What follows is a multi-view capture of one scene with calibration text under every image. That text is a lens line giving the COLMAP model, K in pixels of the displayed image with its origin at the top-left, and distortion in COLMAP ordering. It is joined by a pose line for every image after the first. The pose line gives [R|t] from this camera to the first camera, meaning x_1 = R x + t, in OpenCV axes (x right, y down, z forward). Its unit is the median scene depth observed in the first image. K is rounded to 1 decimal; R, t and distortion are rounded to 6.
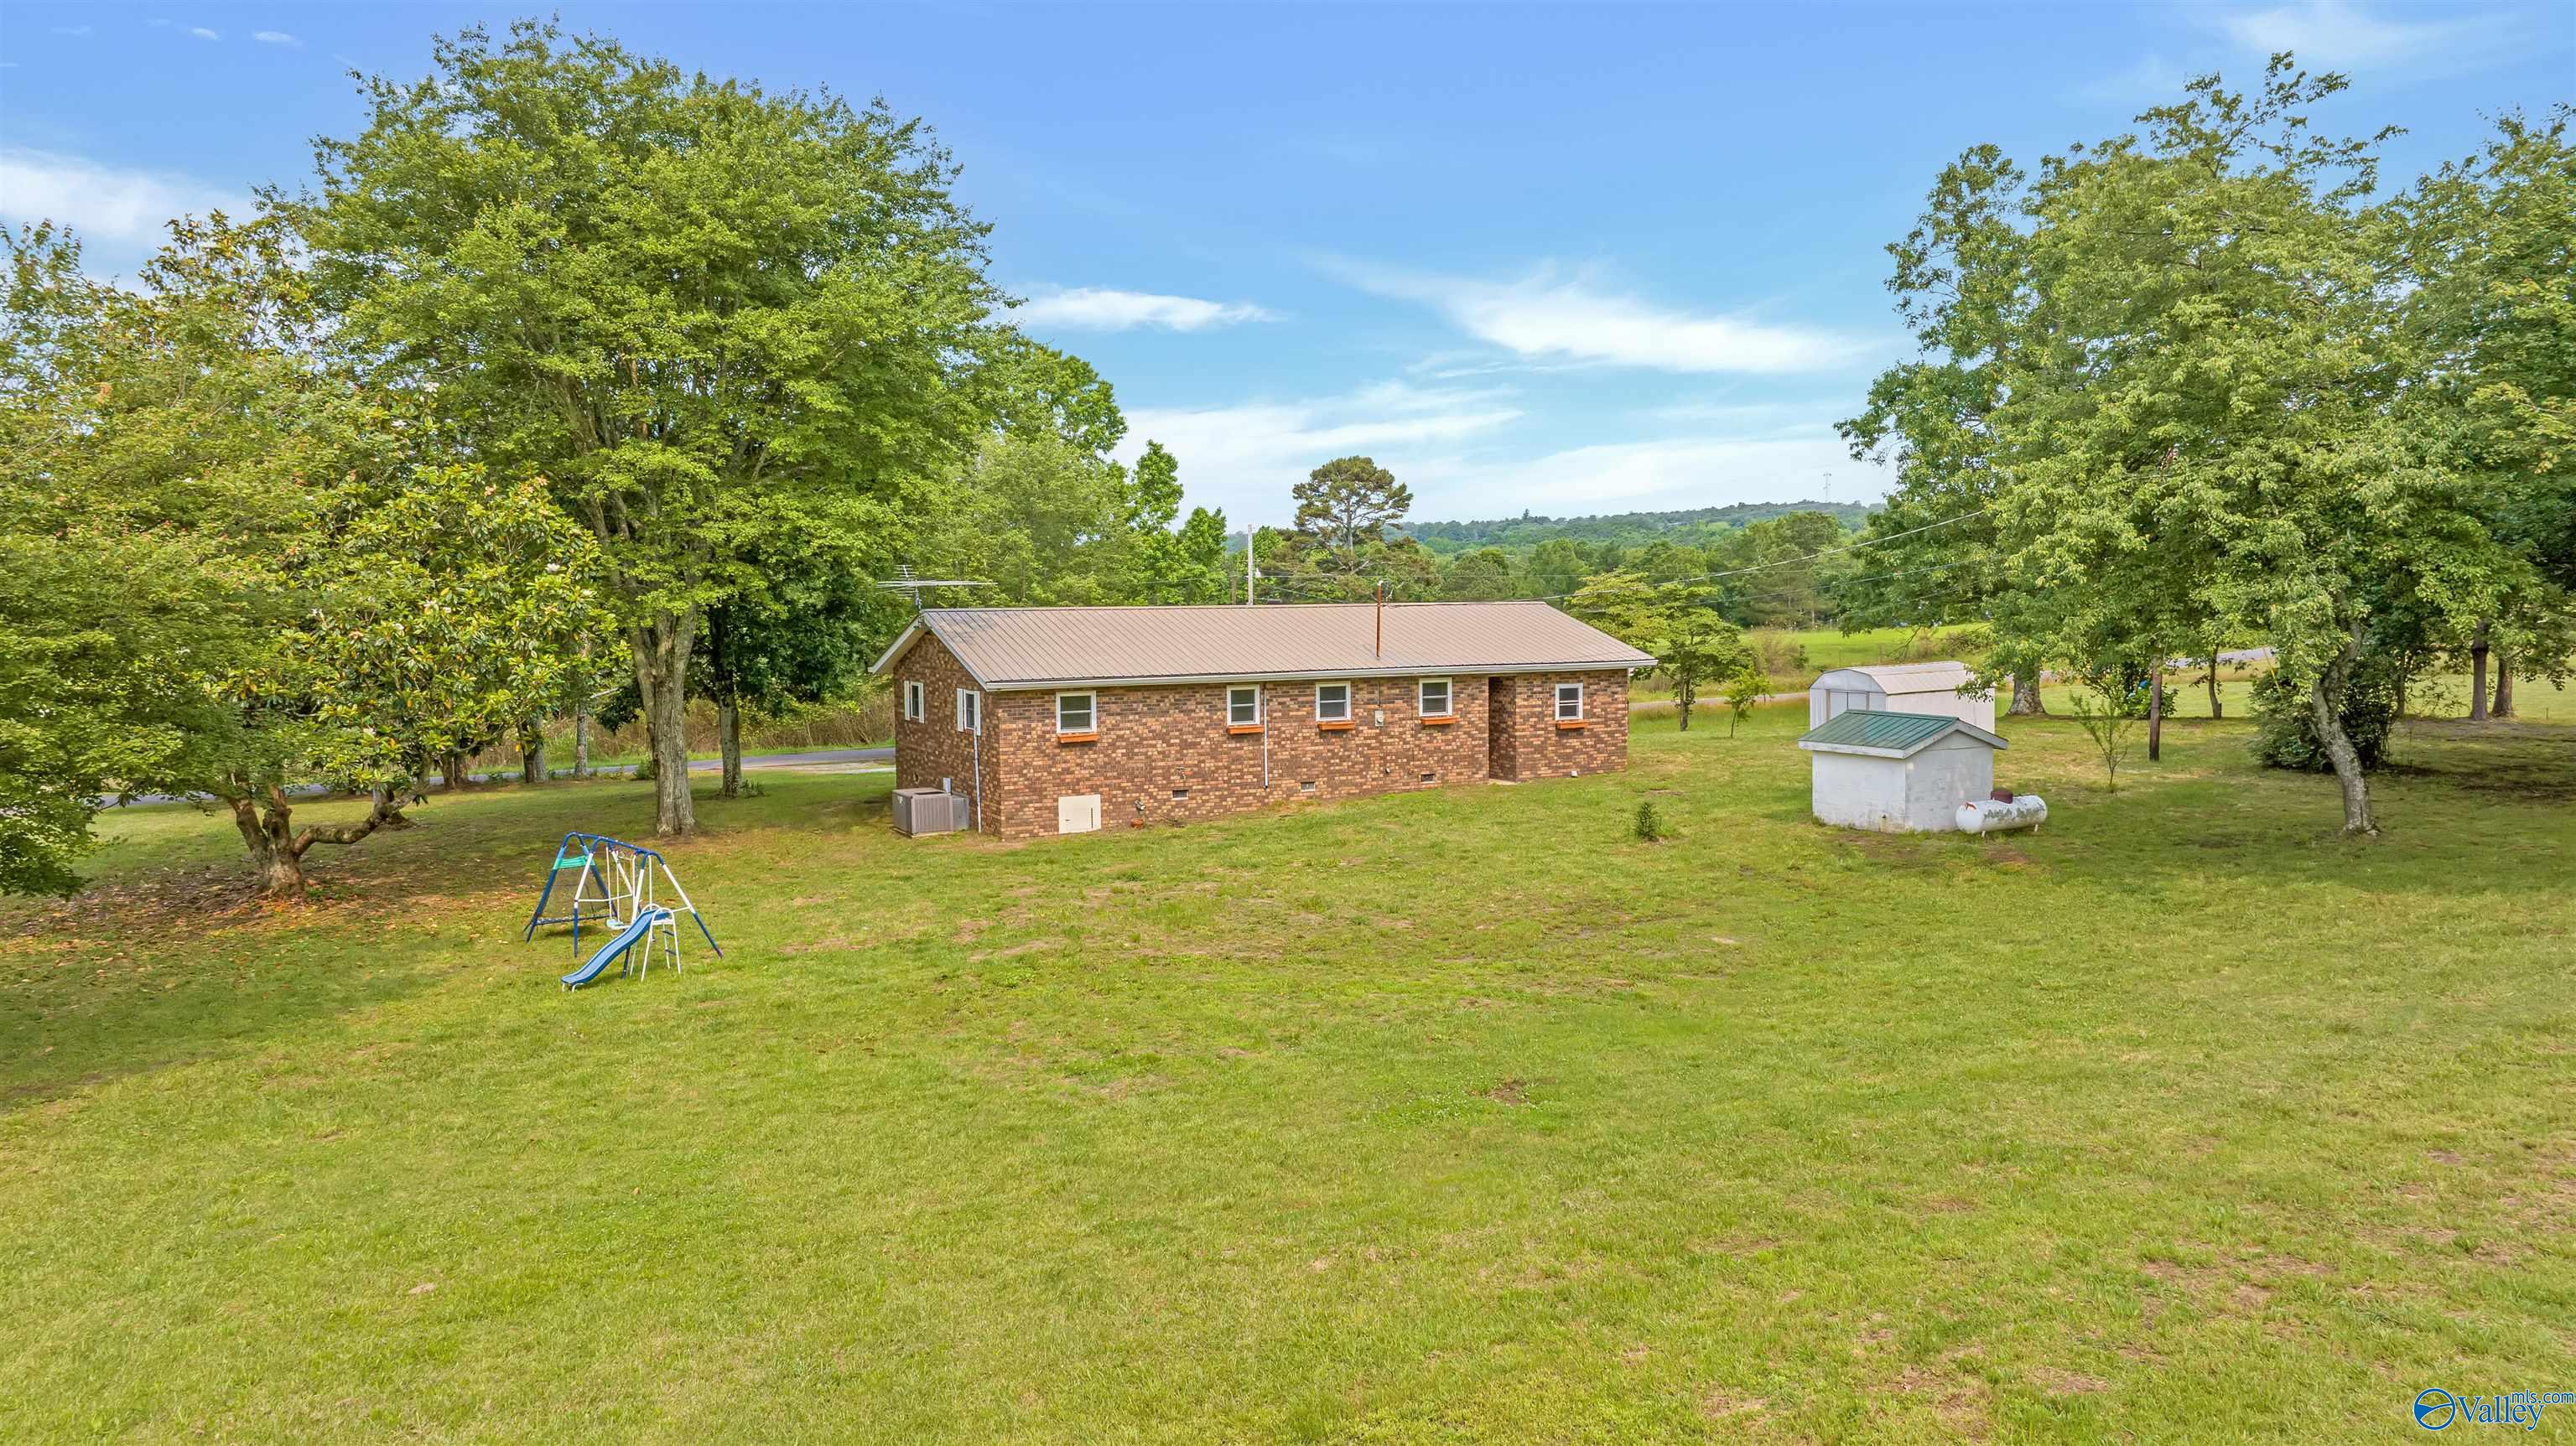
lens RADIAL K [[1825.9, 0, 1295.4], [0, 1825.9, 723.5], [0, 0, 1]] dist [-0.008237, -0.018795]
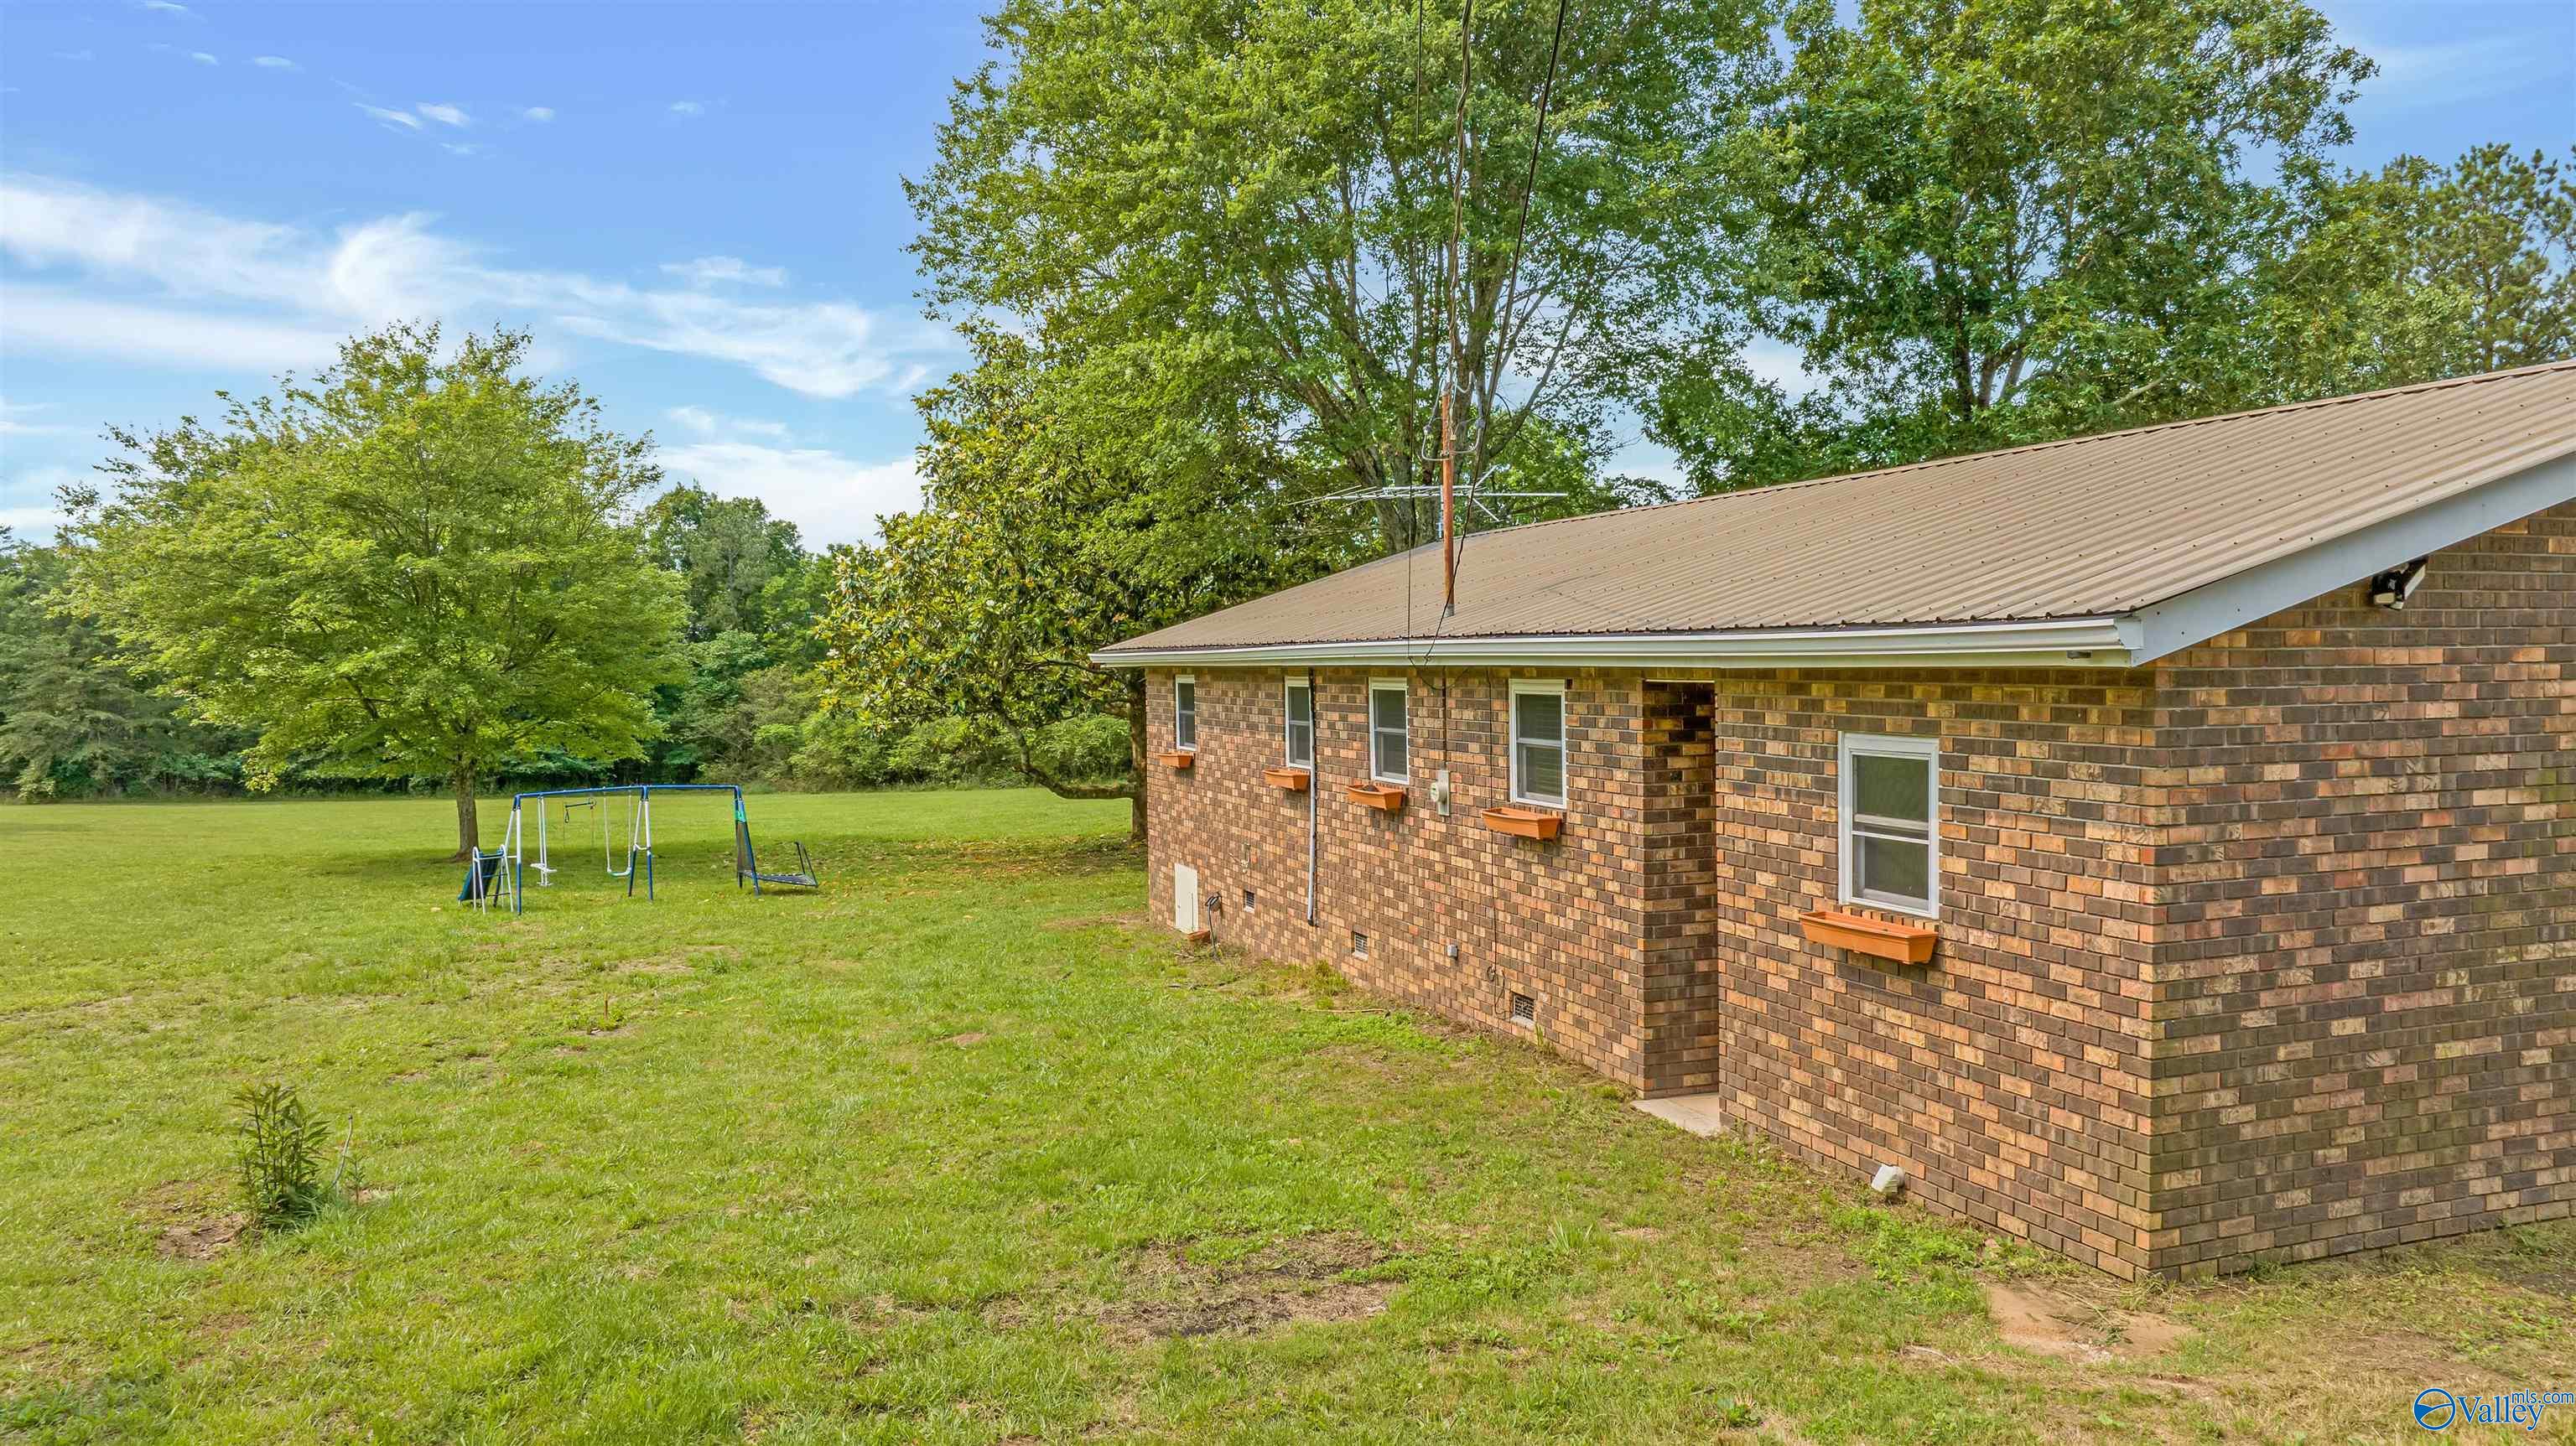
lens RADIAL K [[1825.9, 0, 1272.3], [0, 1825.9, 741.1], [0, 0, 1]] dist [-0.008237, -0.018795]
pose [[-0.143877, 0.061432, -0.987687, 0.375519], [-0.047526, 0.996491, 0.068902, -0.033138], [0.988454, 0.056854, -0.140453, 0.999292]]
